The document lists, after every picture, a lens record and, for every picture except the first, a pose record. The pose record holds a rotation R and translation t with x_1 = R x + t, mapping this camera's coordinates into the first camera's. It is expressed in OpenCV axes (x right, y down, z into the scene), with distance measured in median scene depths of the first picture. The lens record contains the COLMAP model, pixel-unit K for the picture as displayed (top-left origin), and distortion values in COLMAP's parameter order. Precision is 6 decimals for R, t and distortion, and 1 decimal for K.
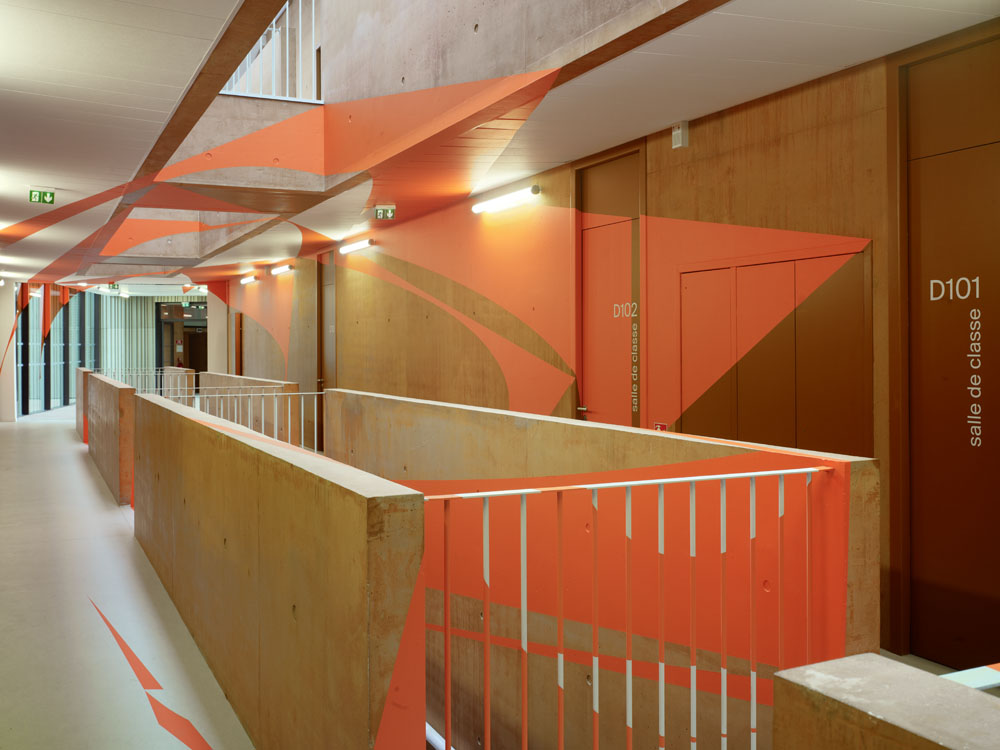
lens RADIAL K [[953.8, 0, 455.8], [0, 953.8, 353.1], [0, 0, 1]] dist [-0.011638, 0.000562]
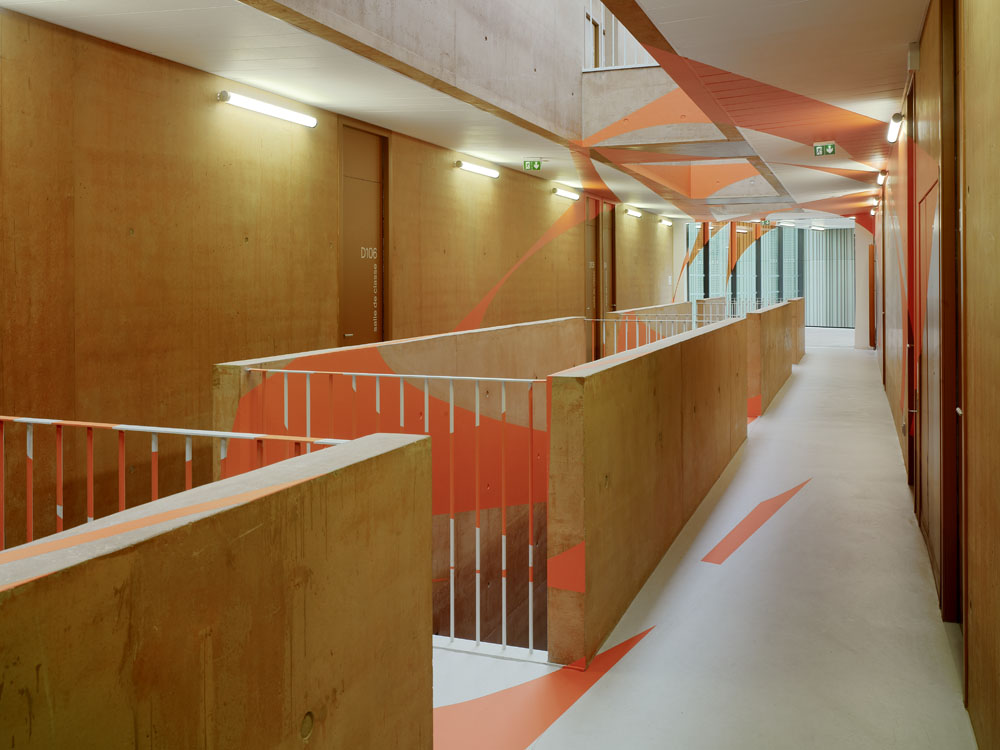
lens RADIAL K [[952.4, 0, 485.3], [0, 952.4, 277.6], [0, 0, 1]] dist [0.000002, 0.005075]
pose [[0.704642, 0.001872, -0.709560, 0.178968], [-0.006109, 0.999975, -0.003428, -0.001375], [0.709536, 0.006750, 0.704637, 0.009671]]
